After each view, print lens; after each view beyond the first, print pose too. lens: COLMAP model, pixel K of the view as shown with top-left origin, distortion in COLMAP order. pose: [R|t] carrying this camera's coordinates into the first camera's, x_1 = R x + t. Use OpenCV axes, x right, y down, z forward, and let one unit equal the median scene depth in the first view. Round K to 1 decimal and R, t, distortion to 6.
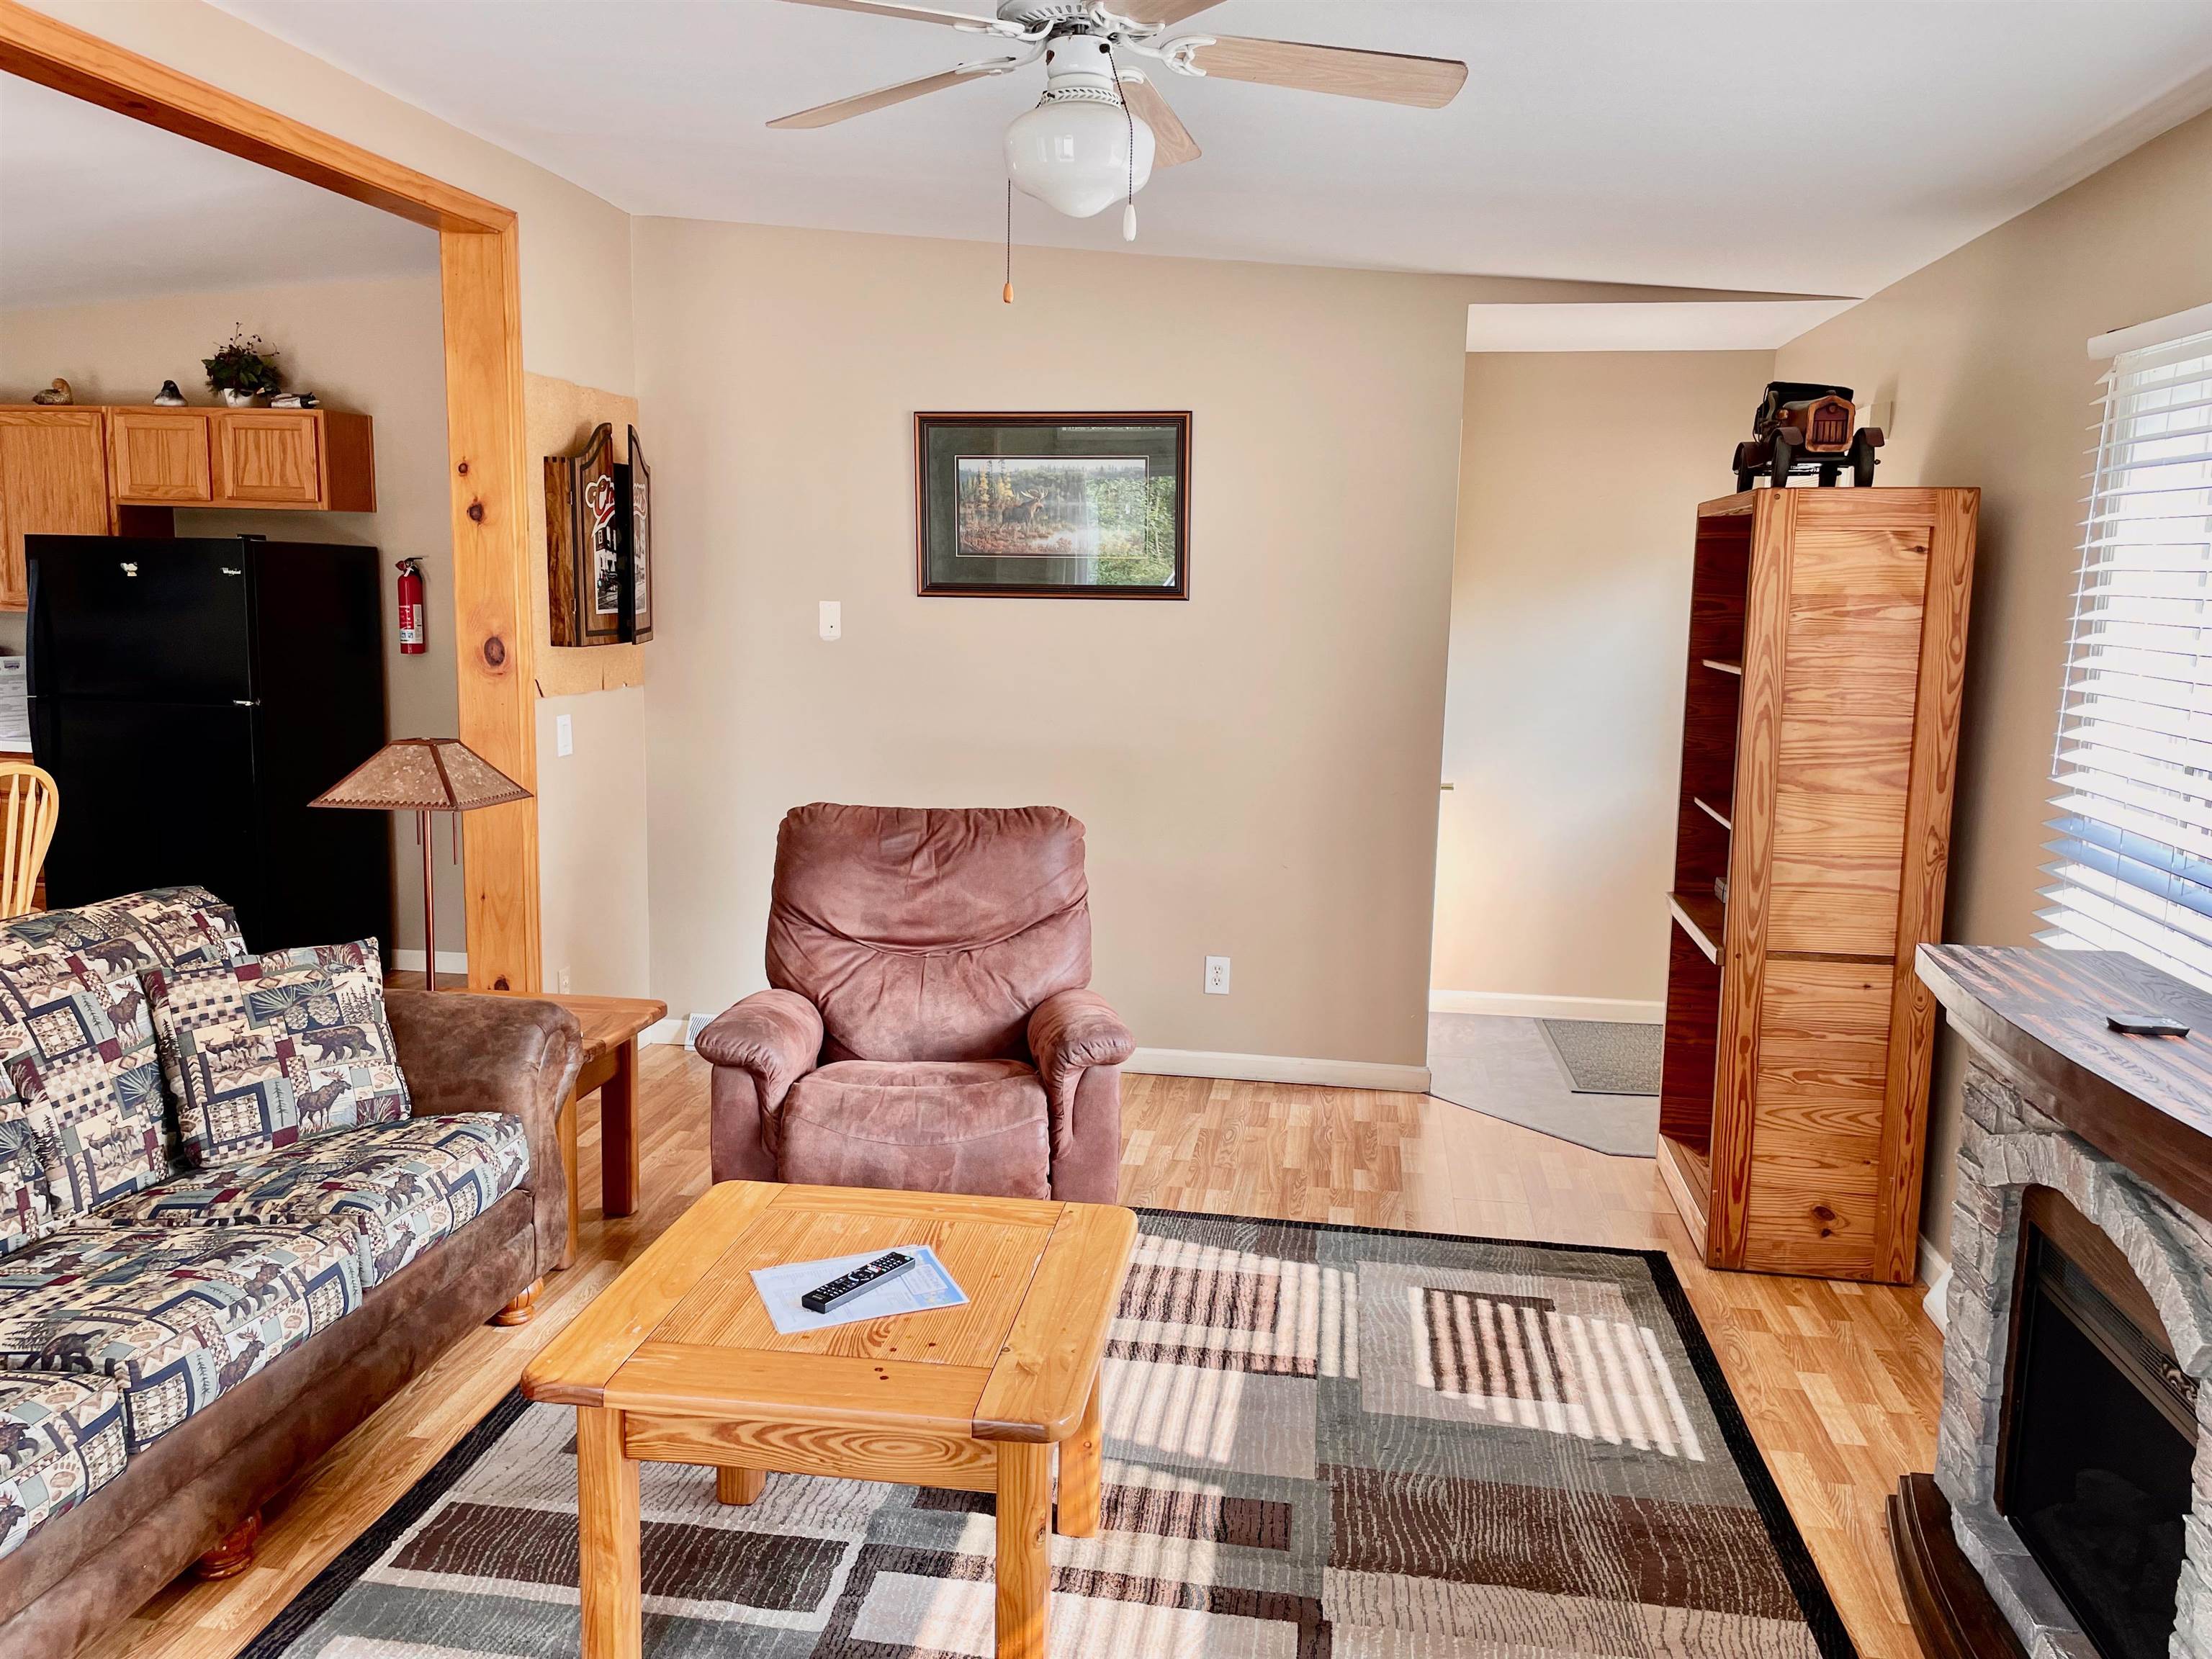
lens RADIAL K [[1662.7, 0, 1108.1], [0, 1662.7, 824.0], [0, 0, 1]] dist [0.094914, -0.122989]
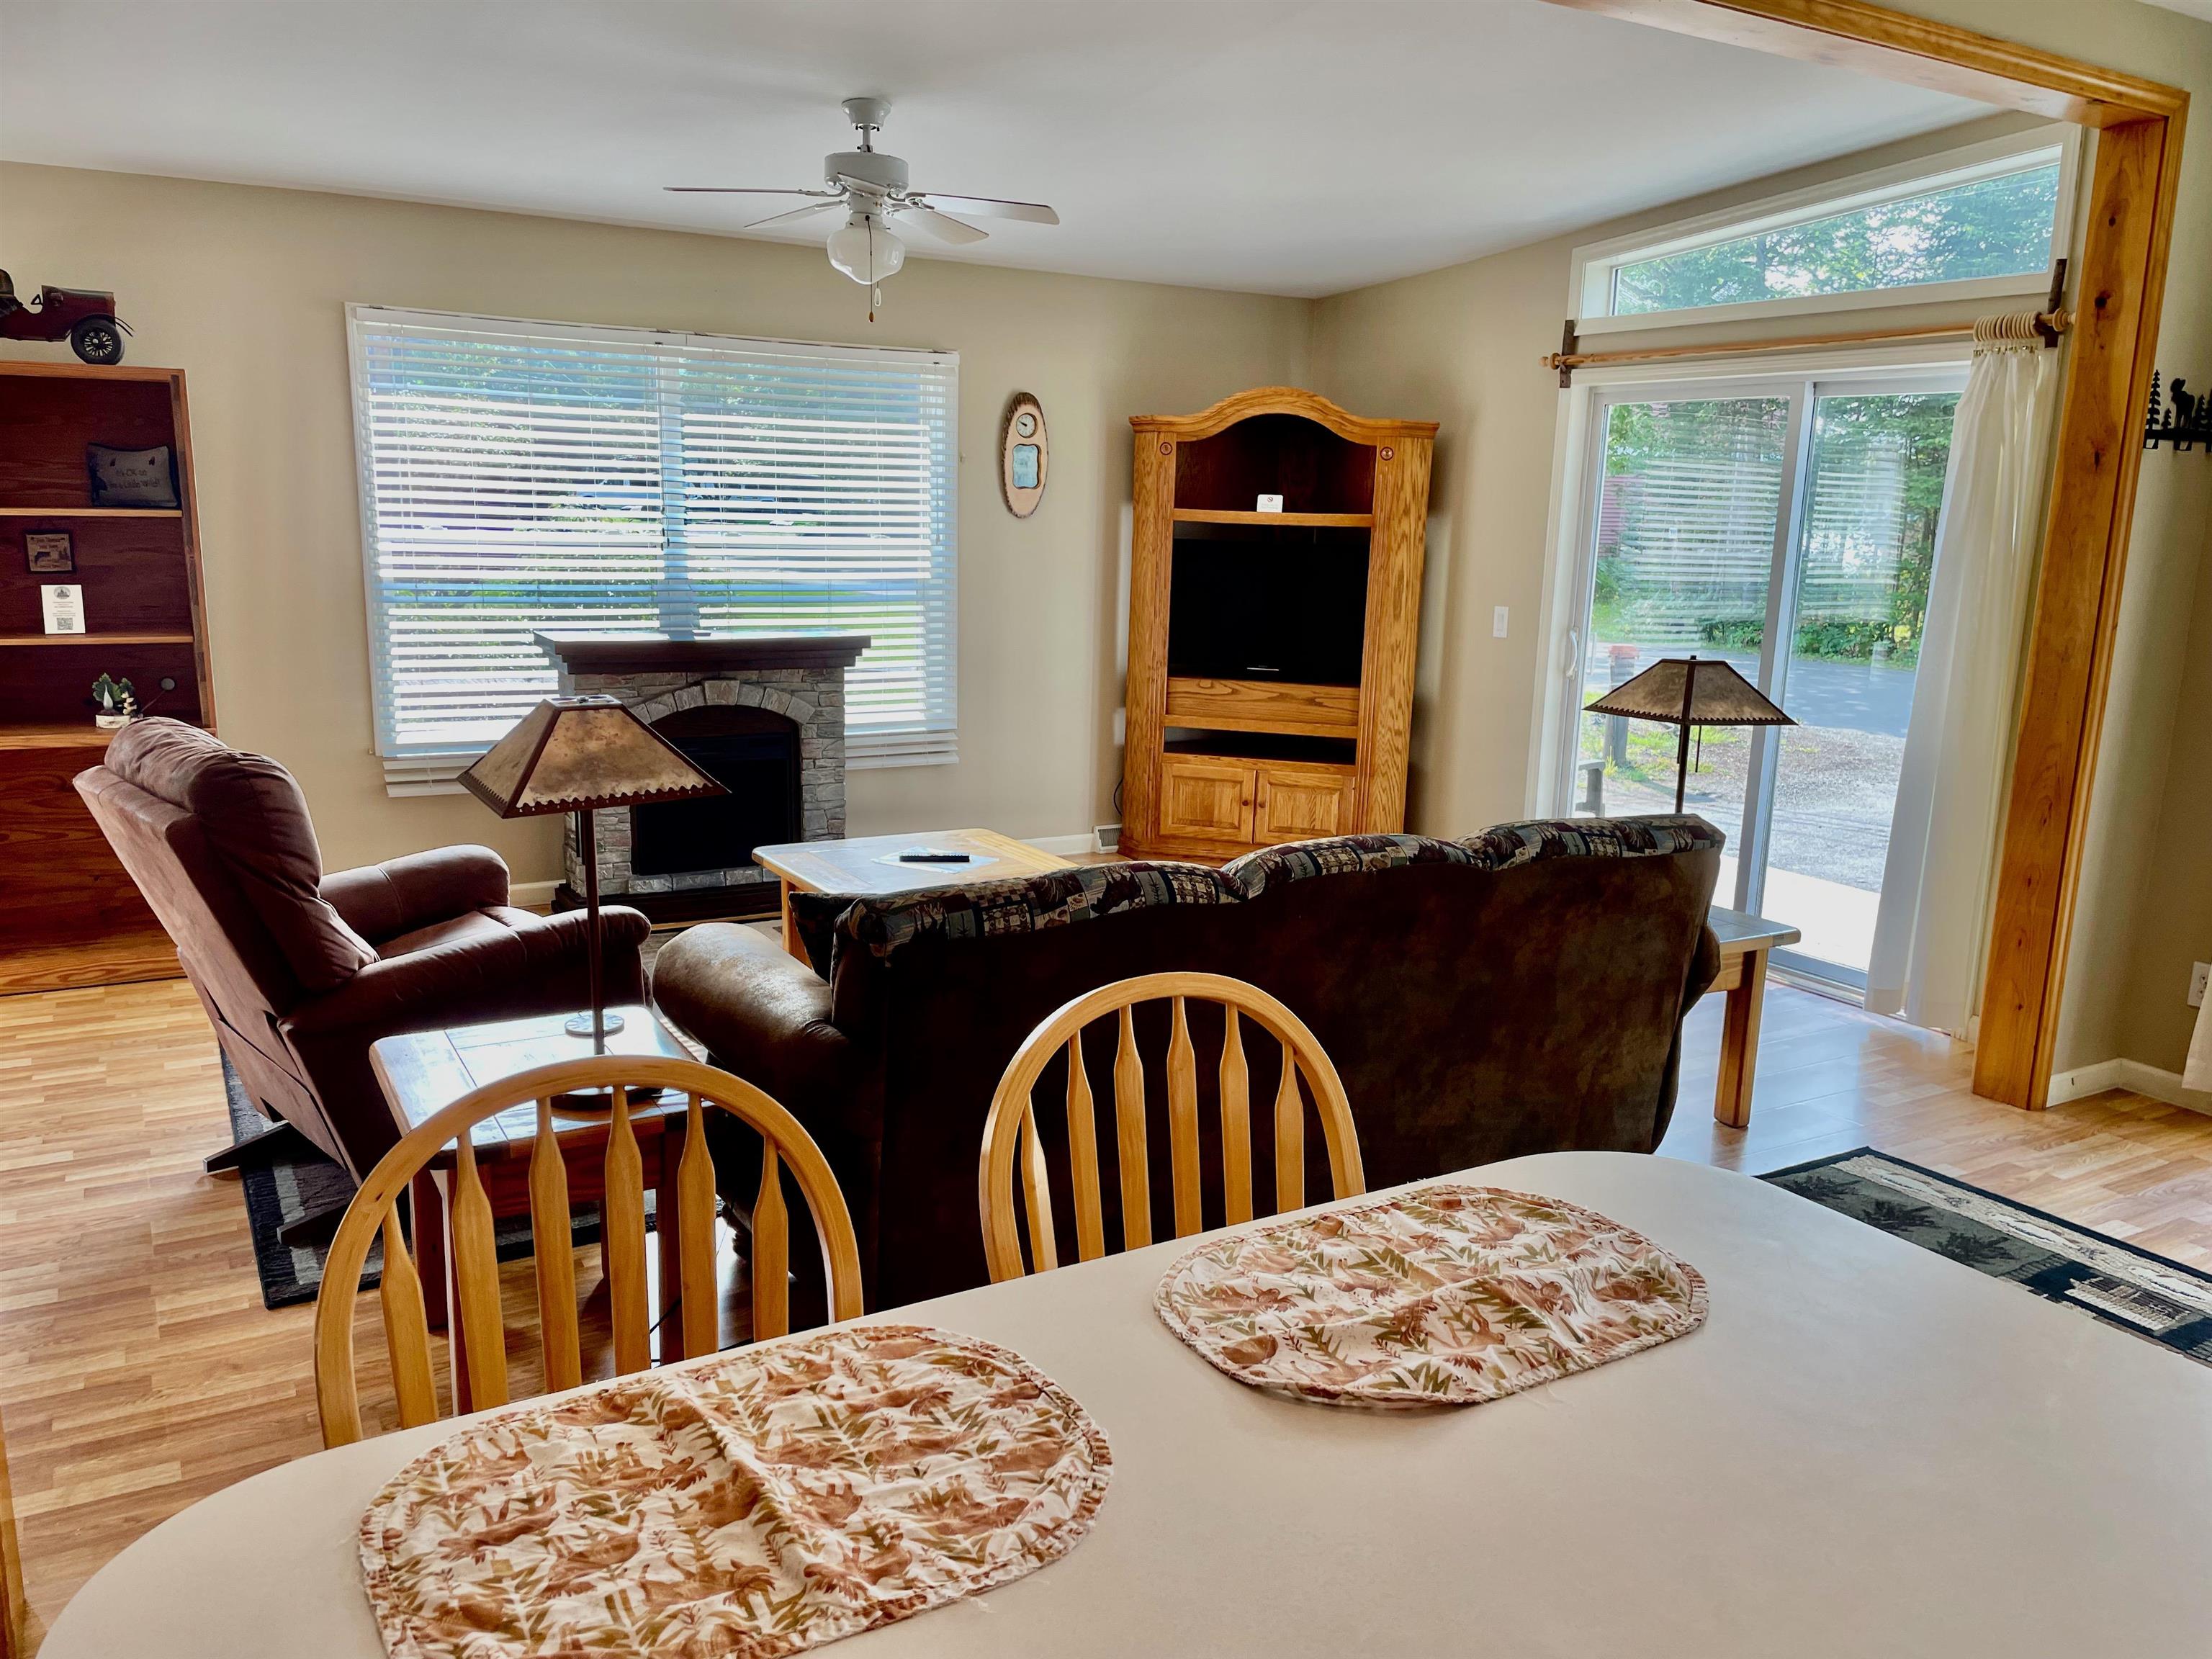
lens RADIAL K [[1662.7, 0, 1126.6], [0, 1662.7, 842.3], [0, 0, 1]] dist [0.094914, -0.122989]
pose [[-0.633633, -0.193455, 0.749056, -1.112970], [0.072475, 0.949129, 0.306434, -0.197197], [-0.770232, 0.248454, -0.587379, 1.278612]]
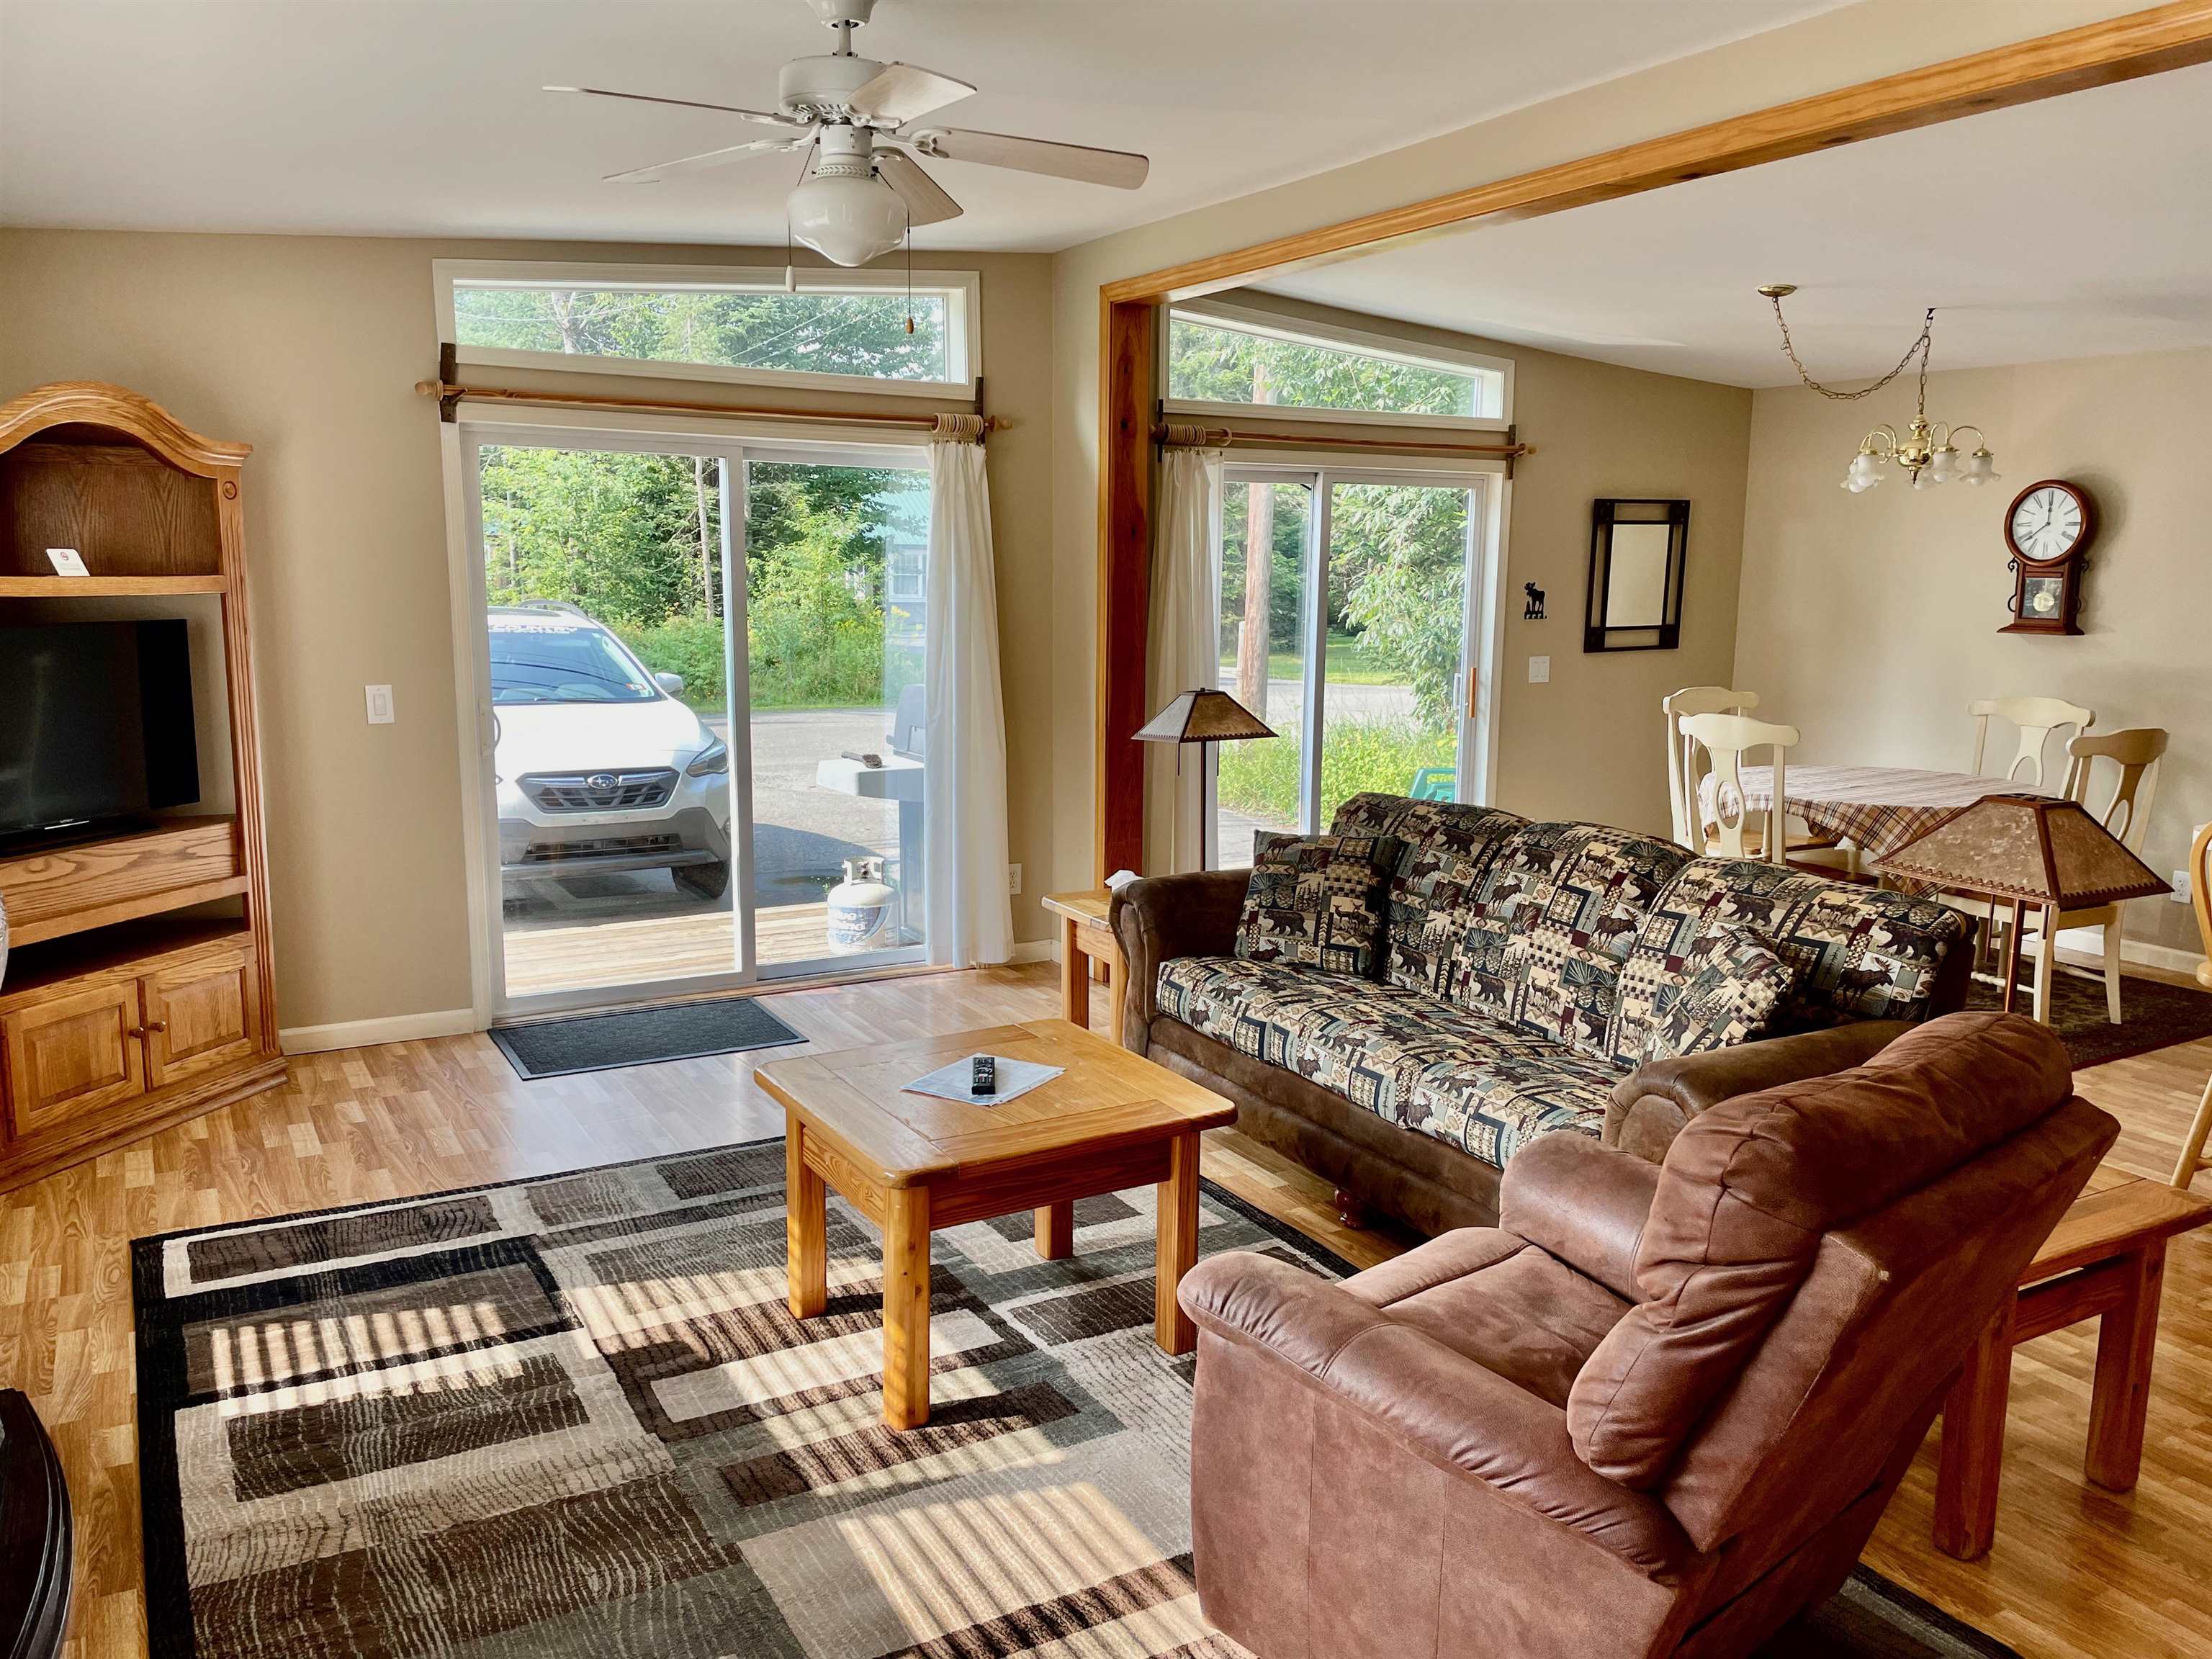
lens RADIAL K [[1662.7, 0, 1123.6], [0, 1662.7, 835.1], [0, 0, 1]] dist [0.094914, -0.122989]
pose [[-0.779009, 0.071395, -0.622934, 0.395466], [-0.120023, 0.958145, 0.259908, -0.186776], [0.615418, 0.277237, -0.737835, 1.340810]]
